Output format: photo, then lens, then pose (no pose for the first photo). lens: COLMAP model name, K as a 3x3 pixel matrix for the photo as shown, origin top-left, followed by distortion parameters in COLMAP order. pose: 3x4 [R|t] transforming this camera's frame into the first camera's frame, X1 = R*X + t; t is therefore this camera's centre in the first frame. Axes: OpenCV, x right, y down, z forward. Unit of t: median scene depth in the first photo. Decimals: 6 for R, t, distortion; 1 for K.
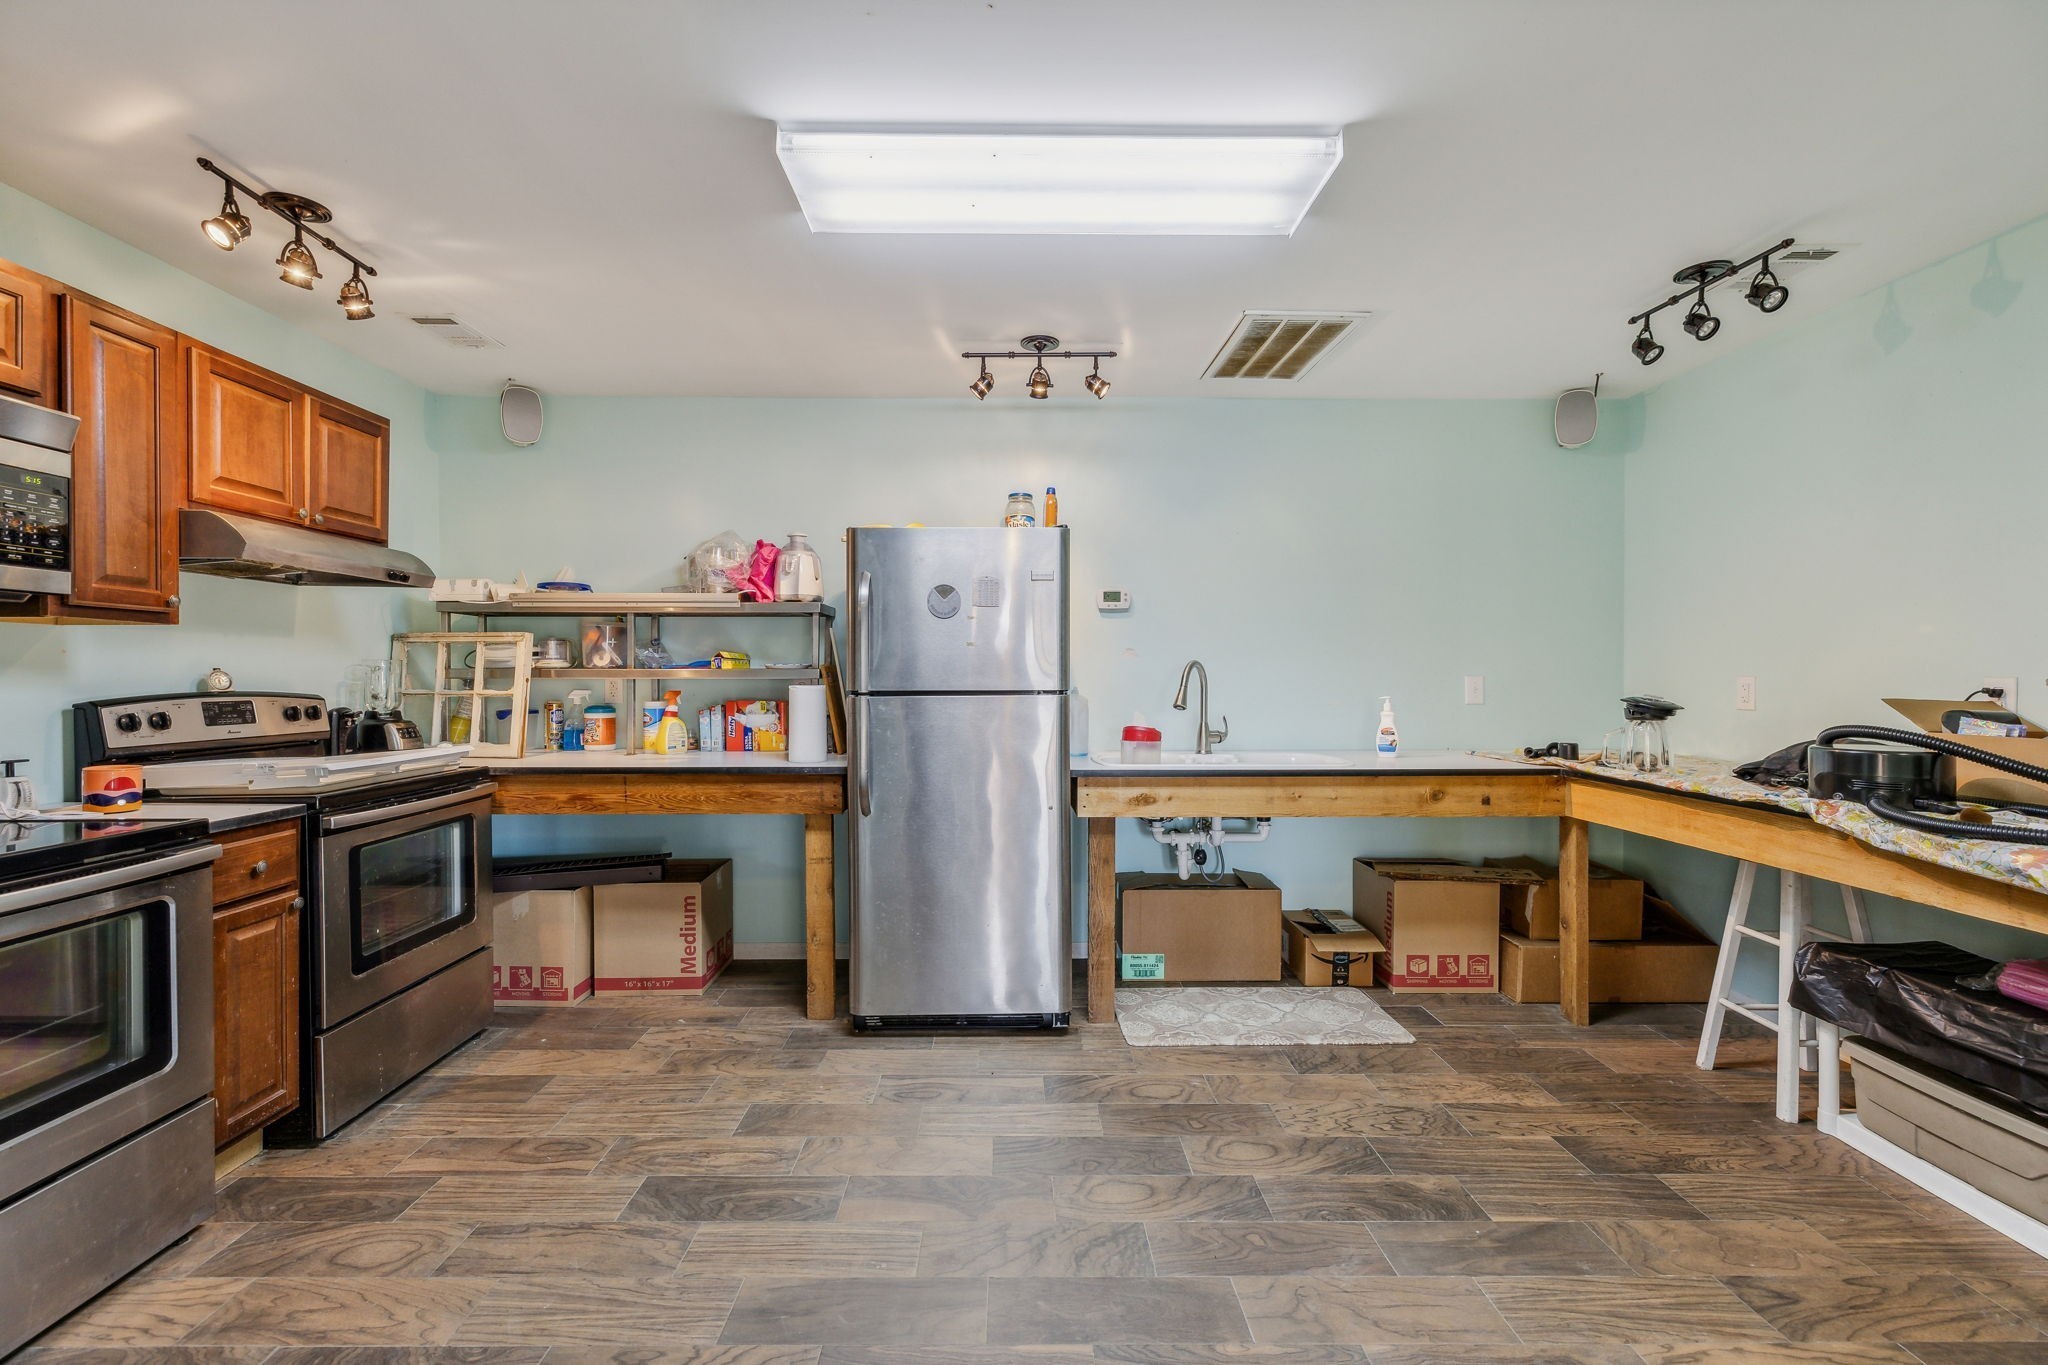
lens RADIAL K [[878.9, 0, 1011.9], [0, 878.9, 683.9], [0, 0, 1]] dist [0.004705, -0.000044]
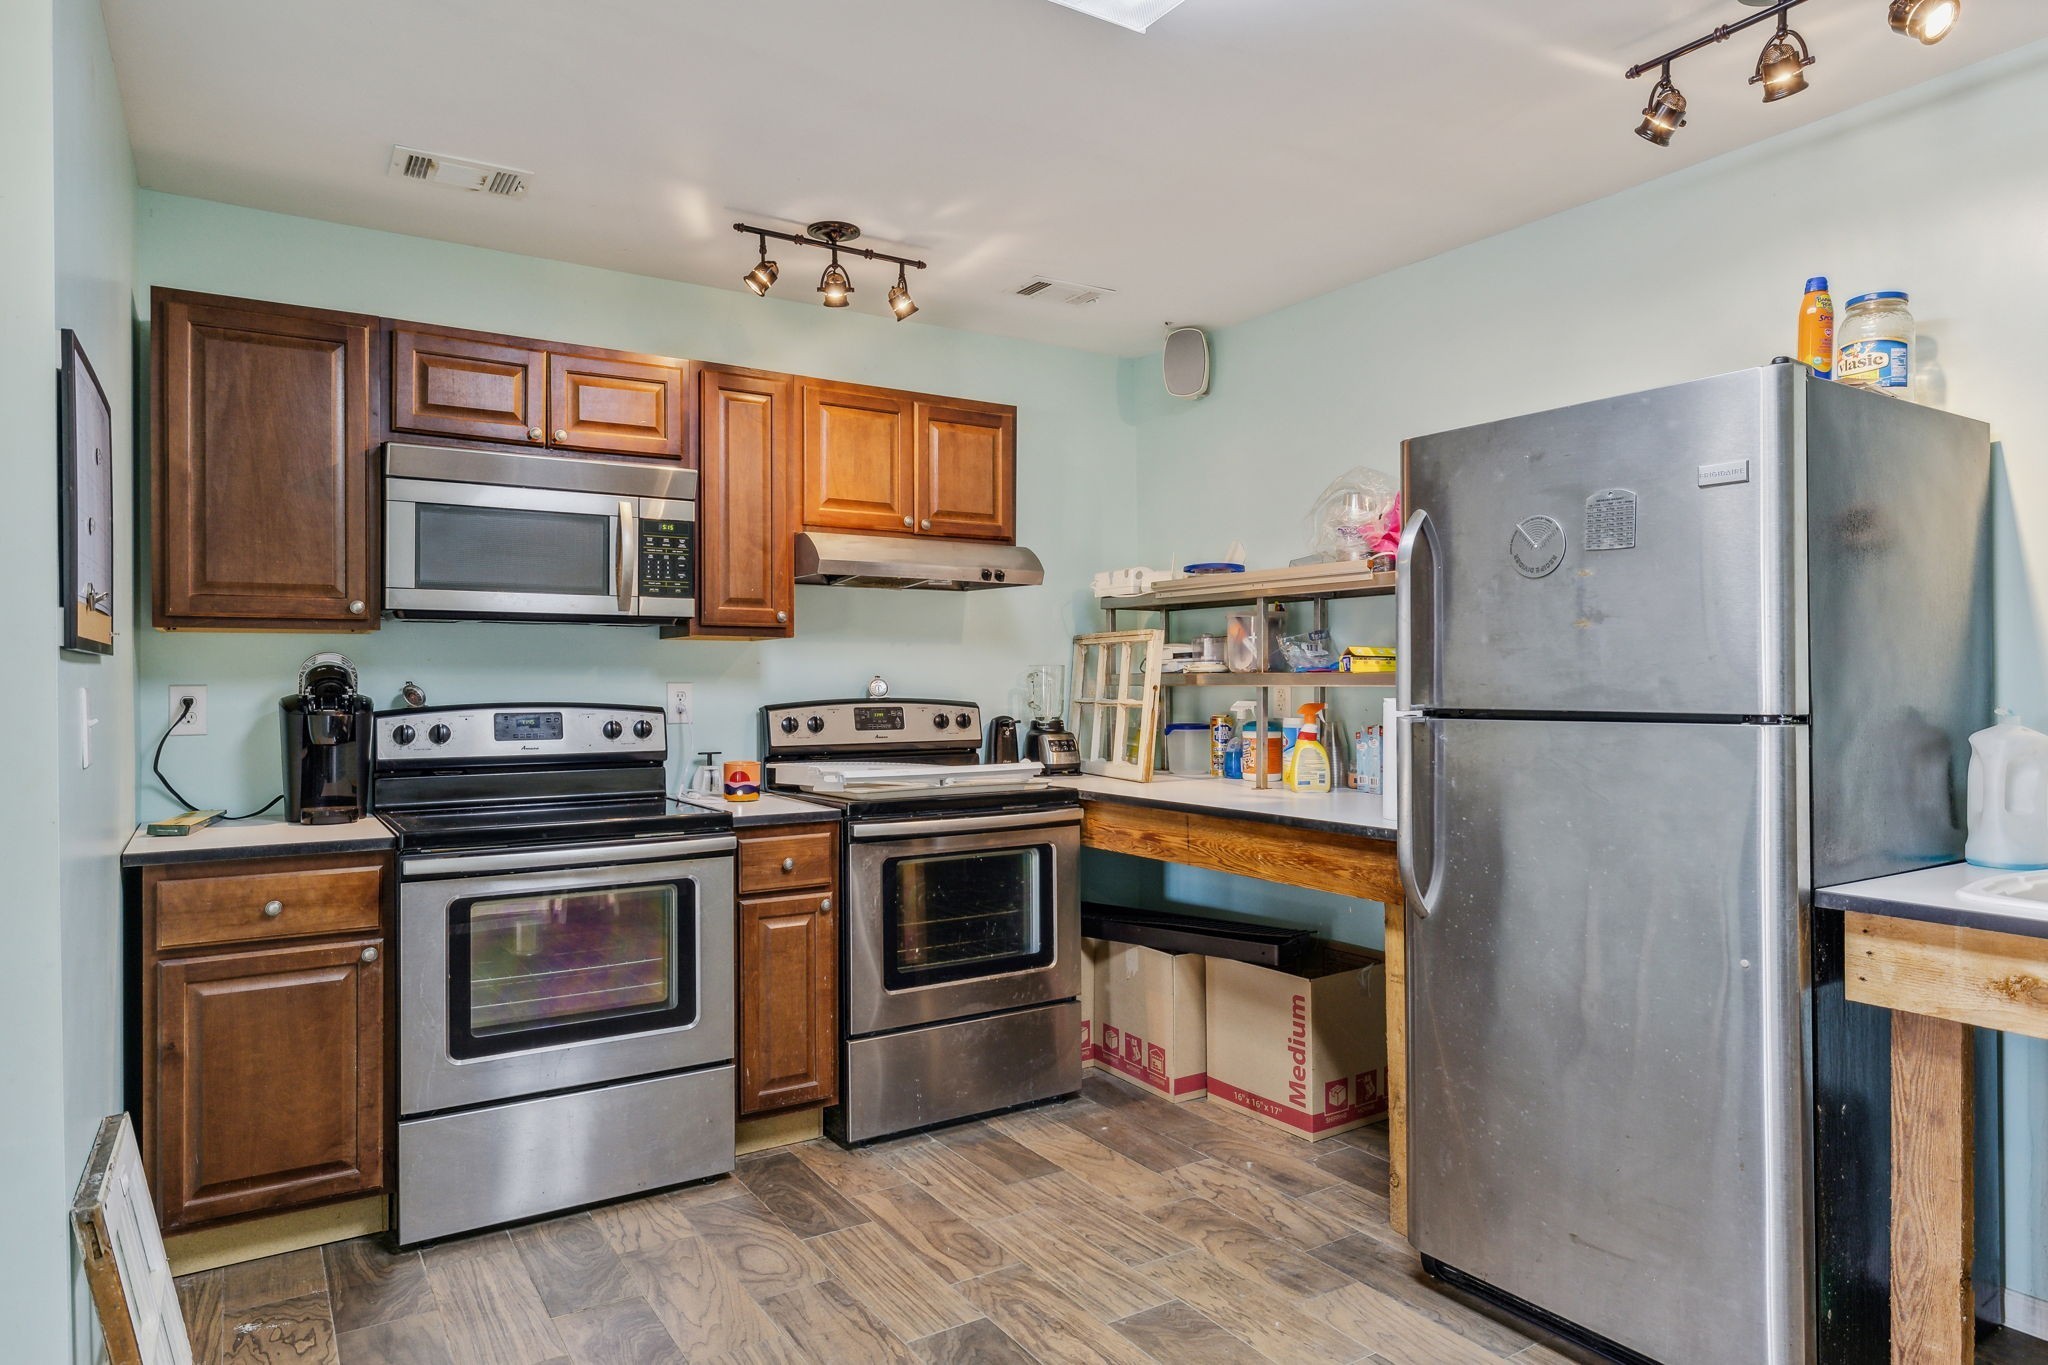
lens RADIAL K [[1245.9, 0, 1017.5], [0, 1245.9, 676.7], [0, 0, 1]] dist [0.001722, 0.001001]
pose [[0.524243, -0.003544, -0.851561, 0.437868], [-0.004995, 0.999961, -0.007236, -0.006677], [0.851554, 0.008047, 0.524205, 0.339914]]
